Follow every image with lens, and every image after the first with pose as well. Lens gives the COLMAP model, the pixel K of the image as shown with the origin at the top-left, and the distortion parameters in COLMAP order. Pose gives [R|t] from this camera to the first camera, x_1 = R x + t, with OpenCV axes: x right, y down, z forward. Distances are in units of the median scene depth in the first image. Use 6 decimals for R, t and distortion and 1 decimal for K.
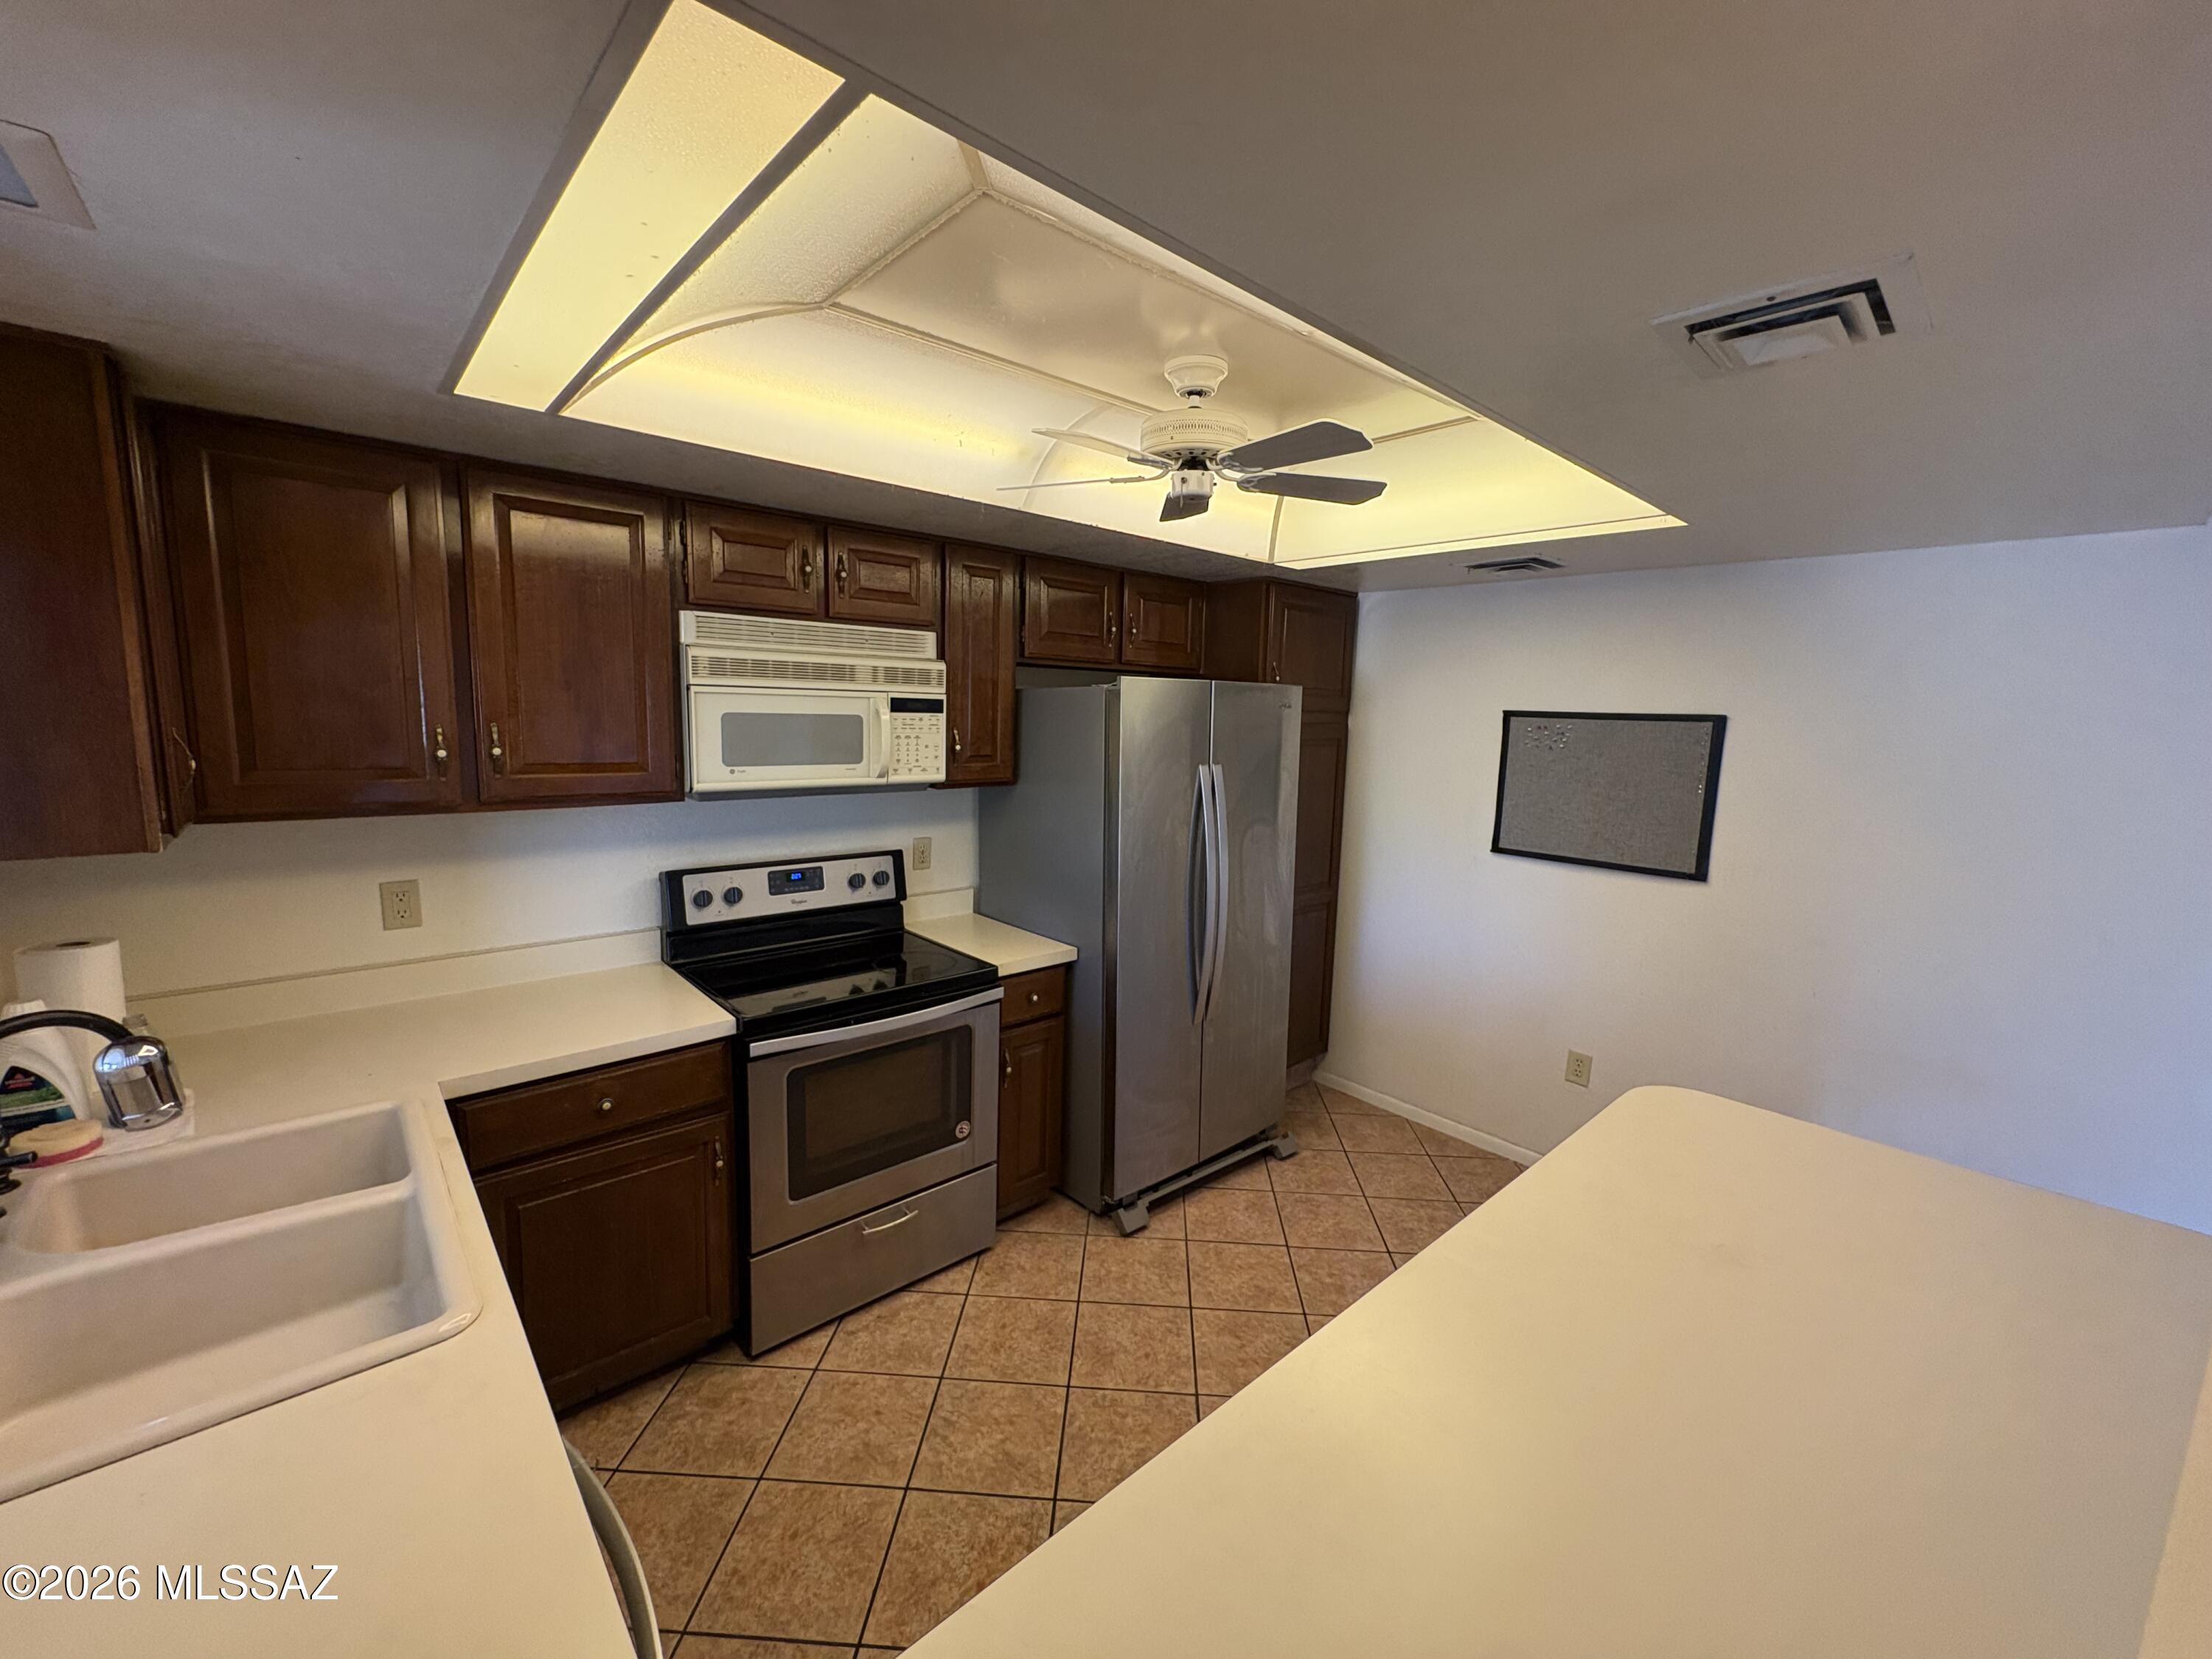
lens RADIAL K [[885.1, 0, 1114.5], [0, 885.1, 826.7], [0, 0, 1]] dist [0.002538, 0.000463]
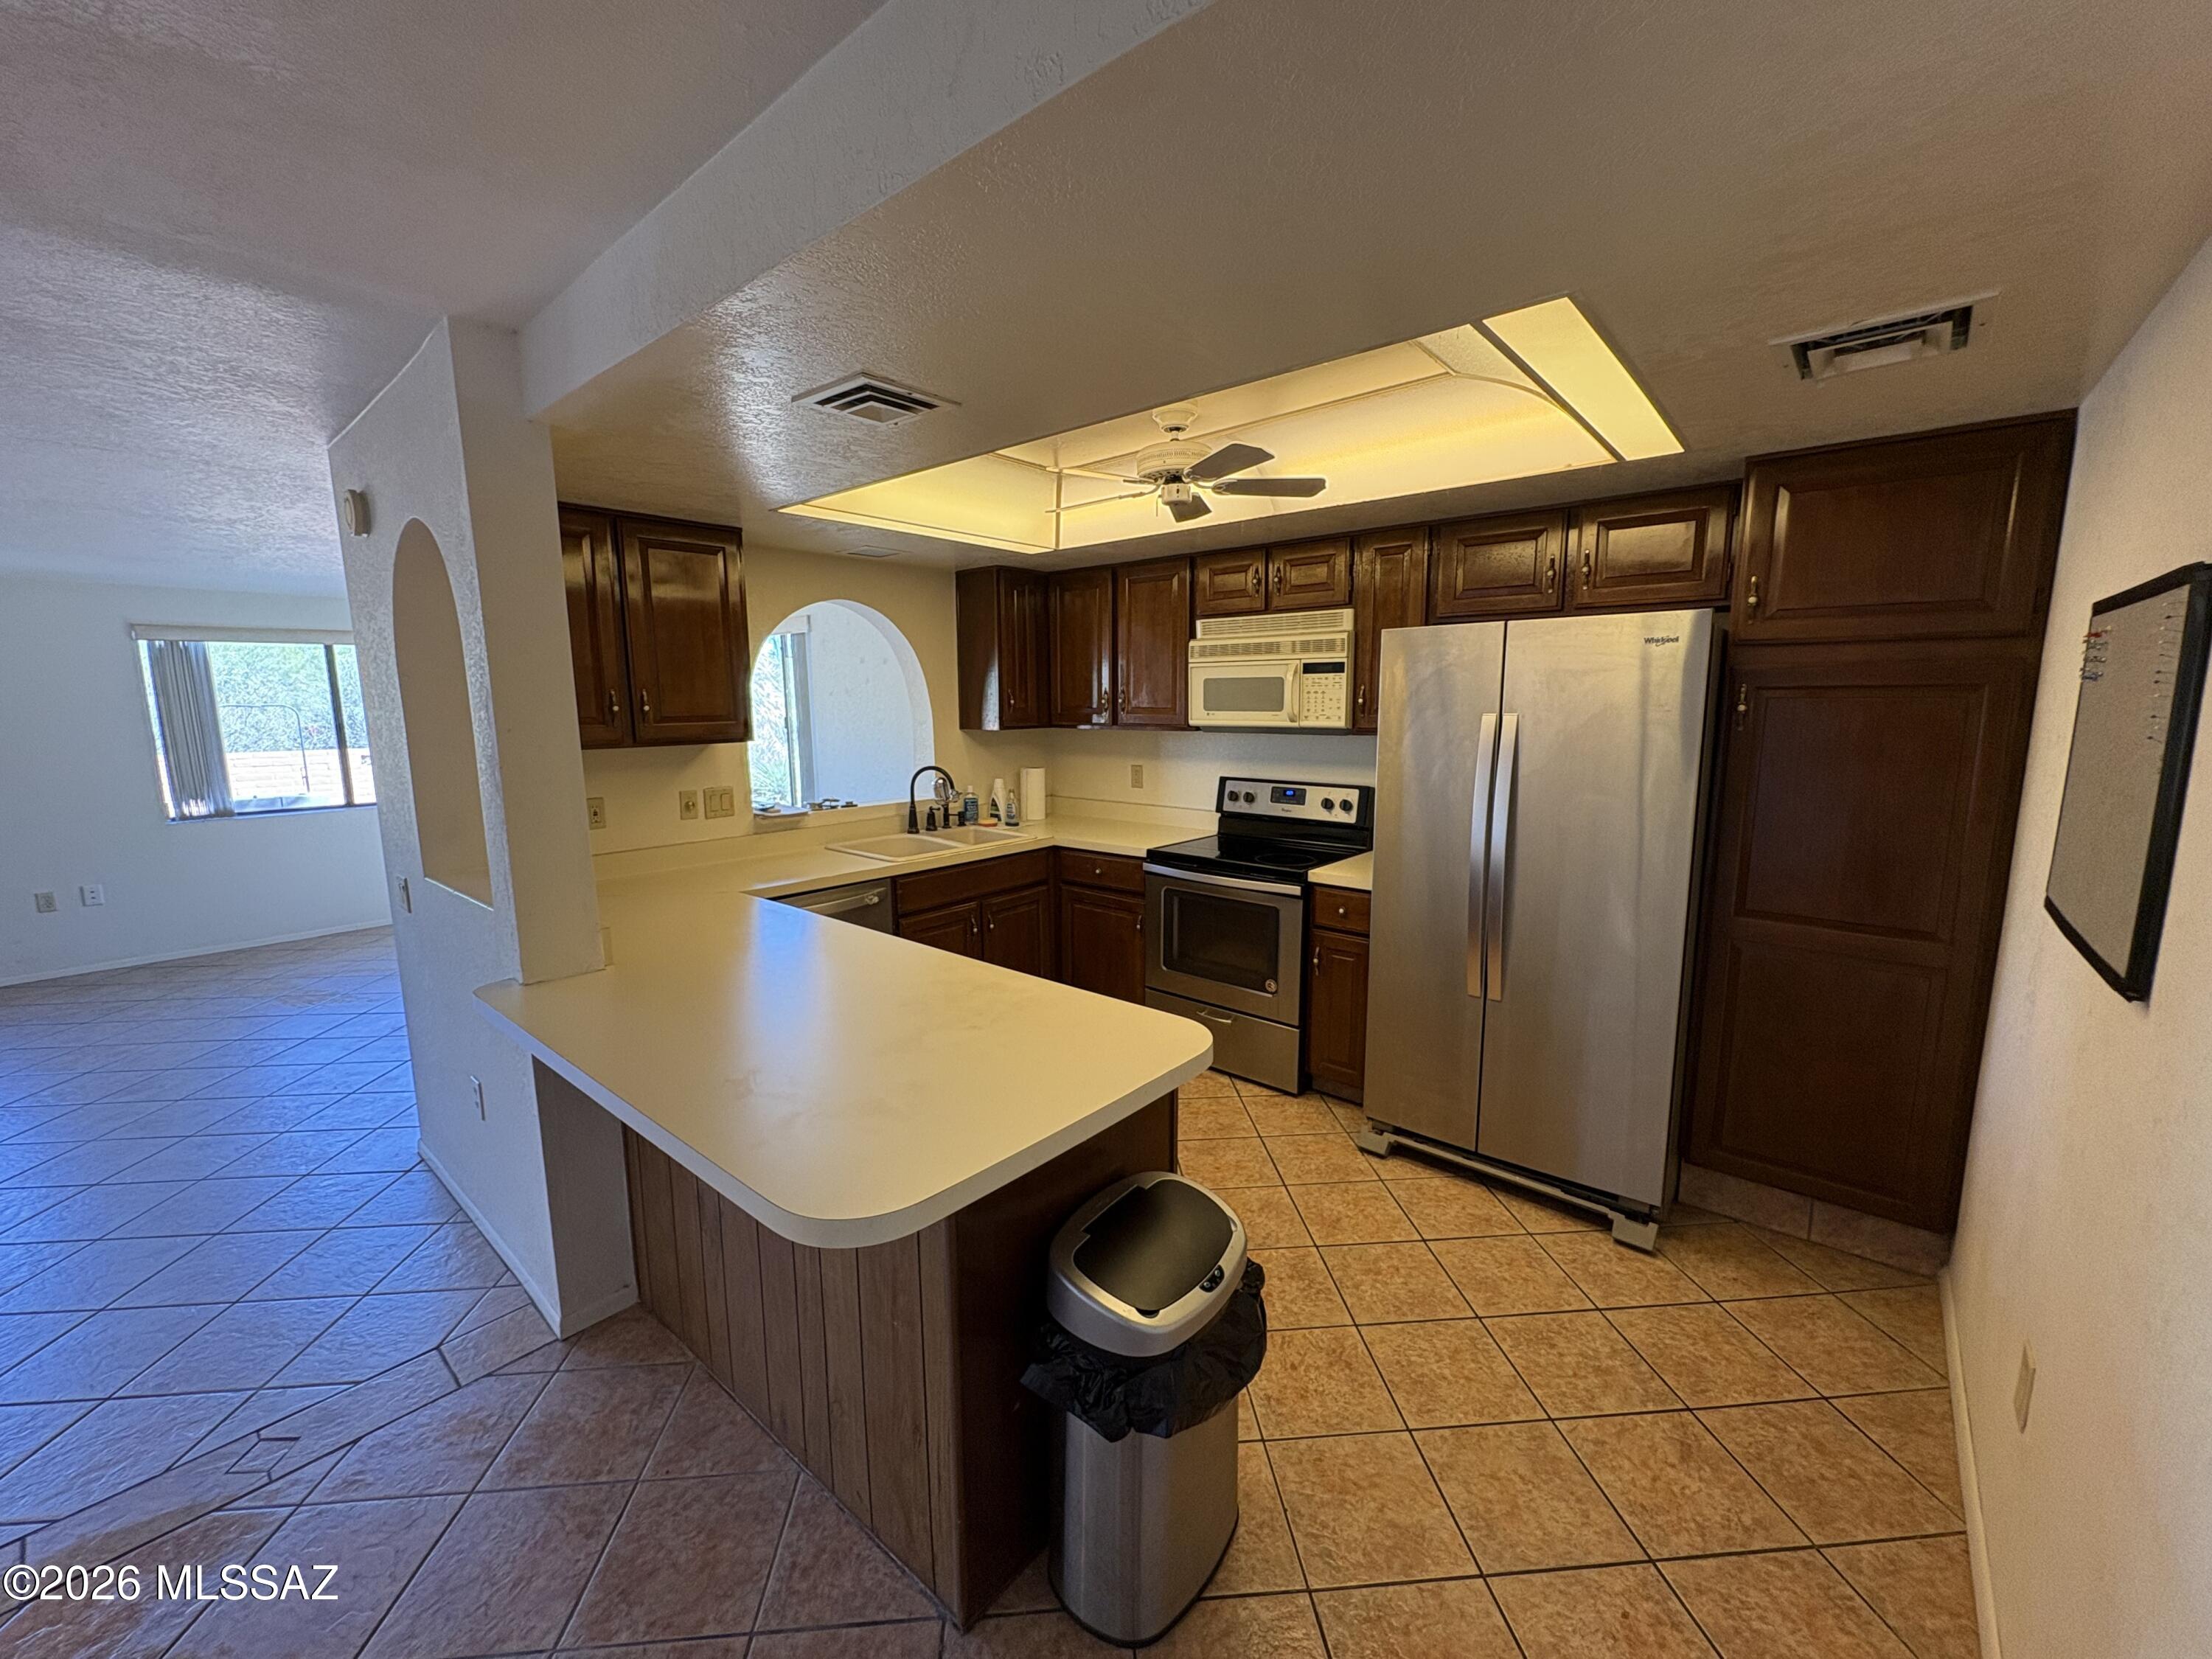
lens RADIAL K [[885.1, 0, 1104.5], [0, 885.1, 828.5], [0, 0, 1]] dist [0.002538, 0.000463]
pose [[0.118413, 0.116356, -0.986124, 1.068508], [-0.122840, 0.987199, 0.101732, 0.003937], [0.985337, 0.109089, 0.131190, 0.543284]]
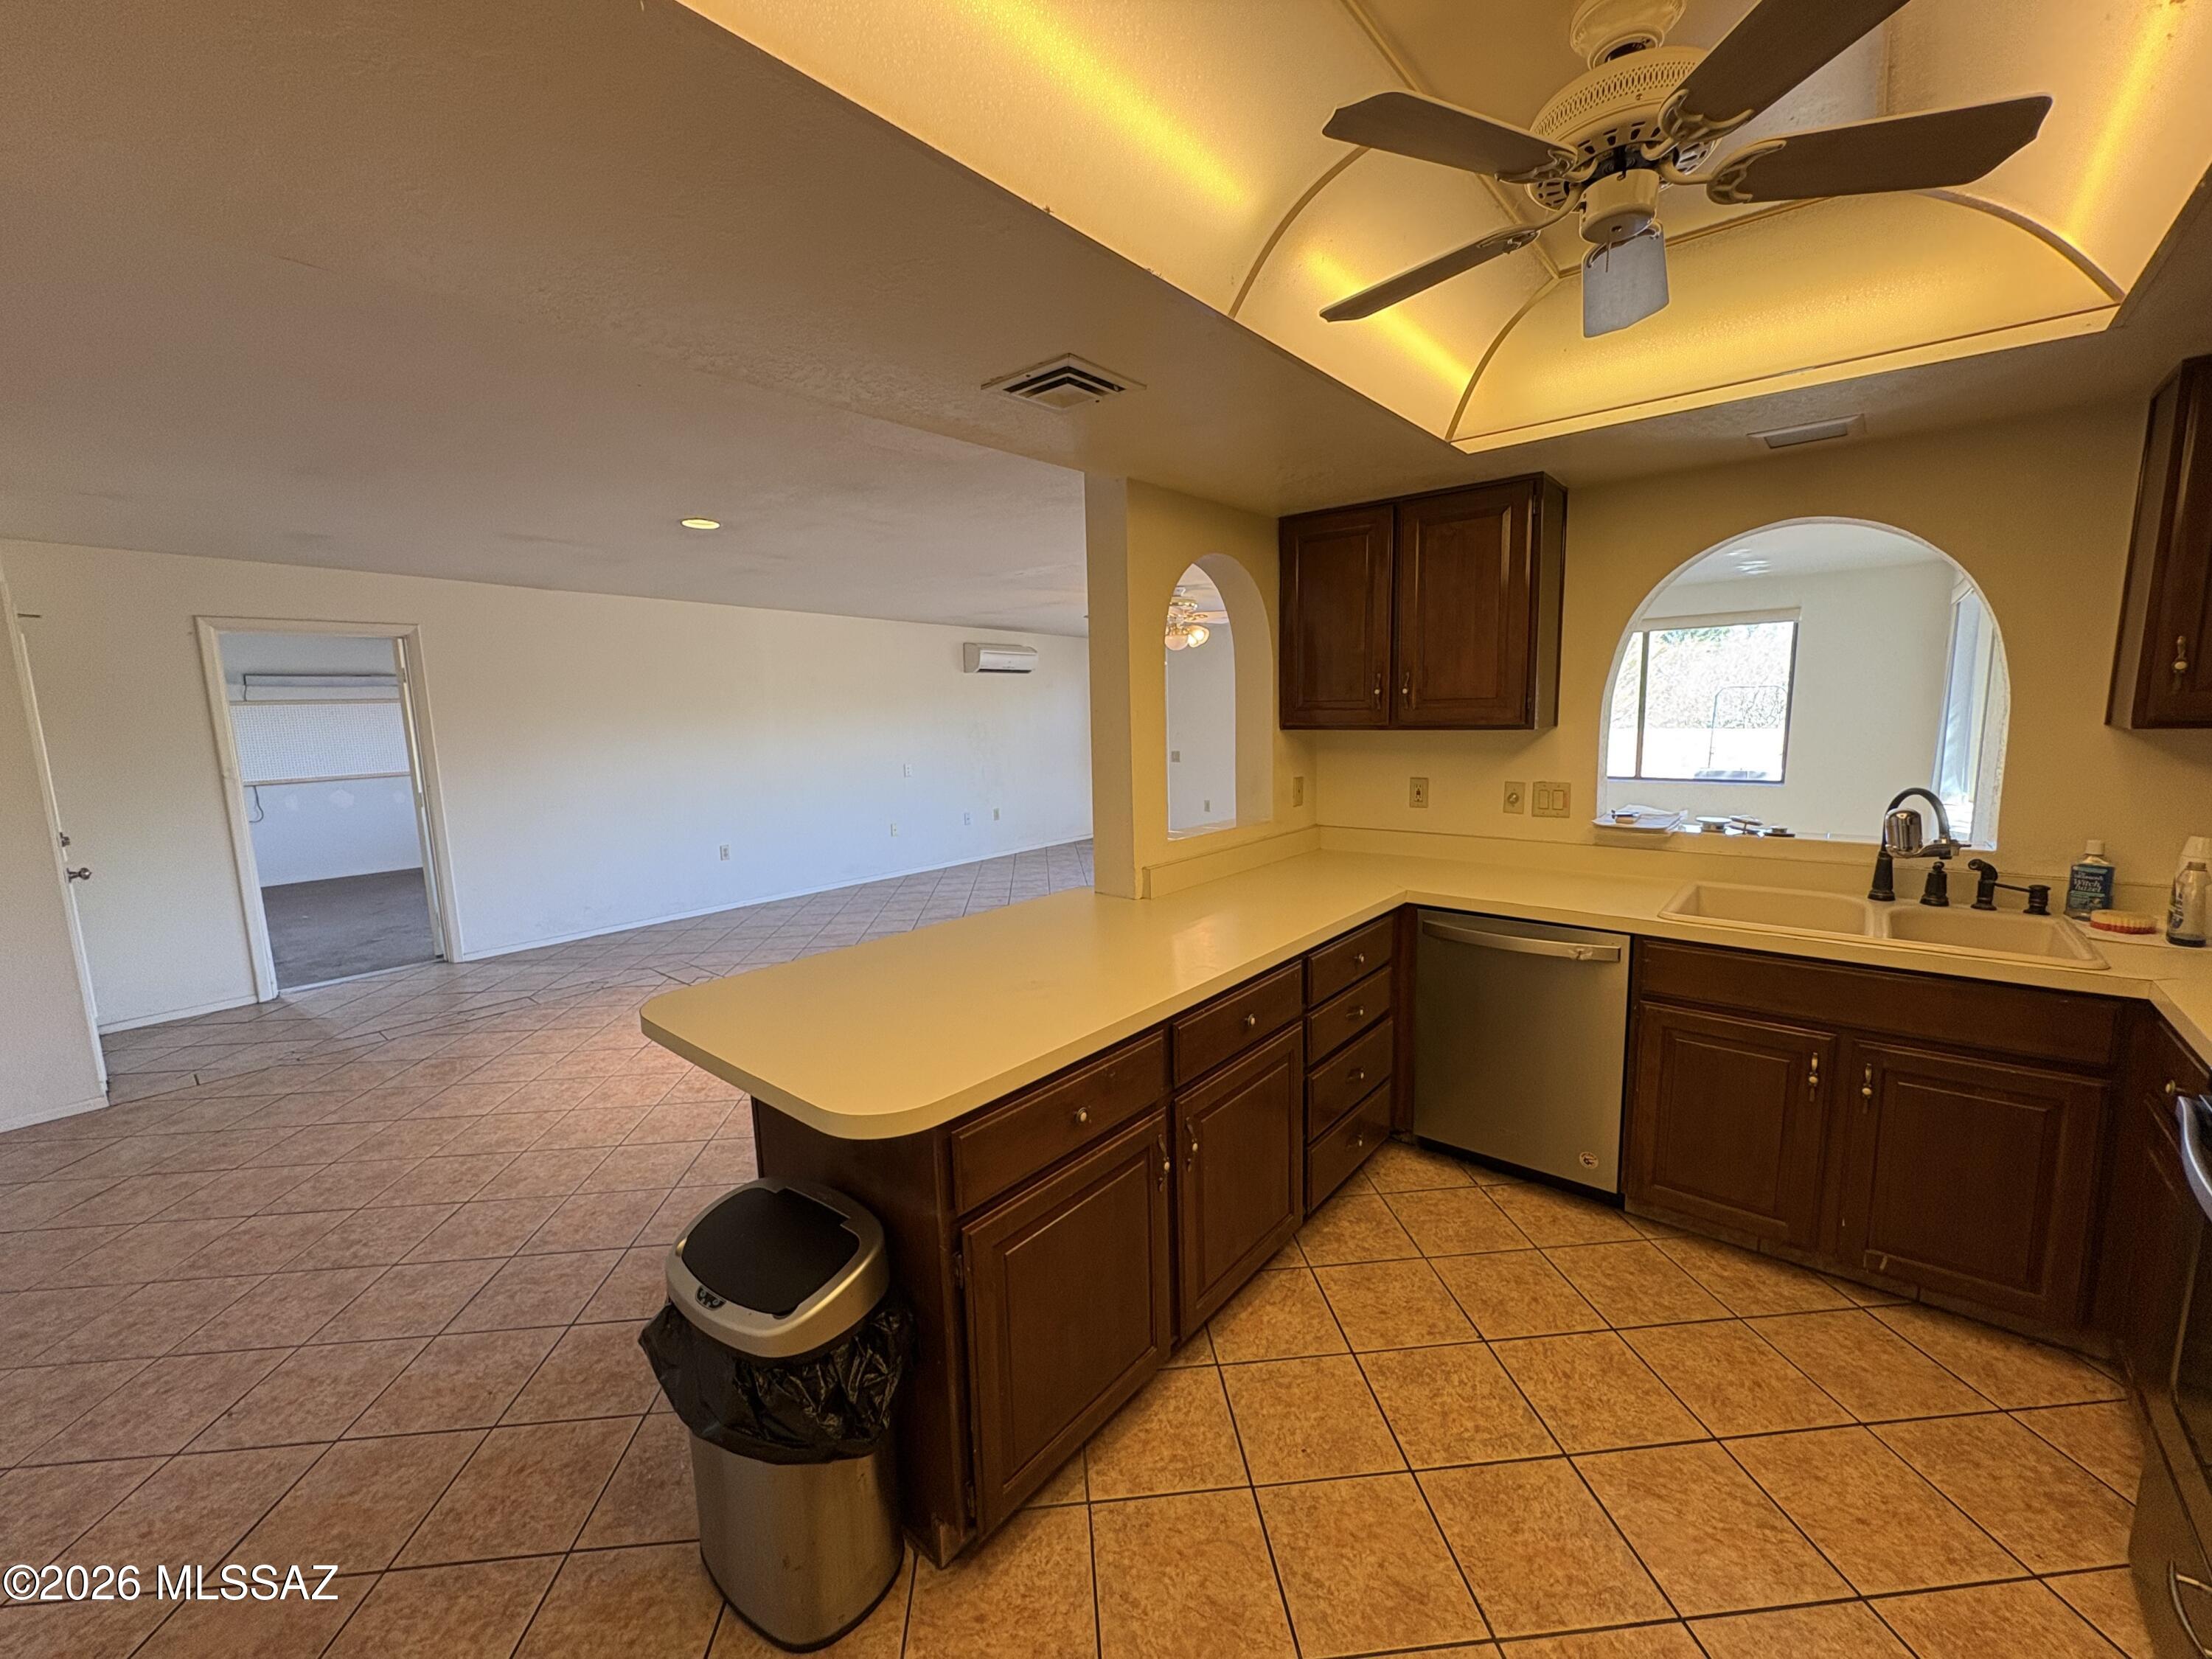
lens RADIAL K [[885.1, 0, 1121.4], [0, 885.1, 826.8], [0, 0, 1]] dist [0.002538, 0.000463]
pose [[-0.990813, 0.013845, -0.134526, 0.361898], [-0.022535, 0.963936, 0.265177, -0.085207], [0.133346, 0.265772, -0.954769, 1.177062]]
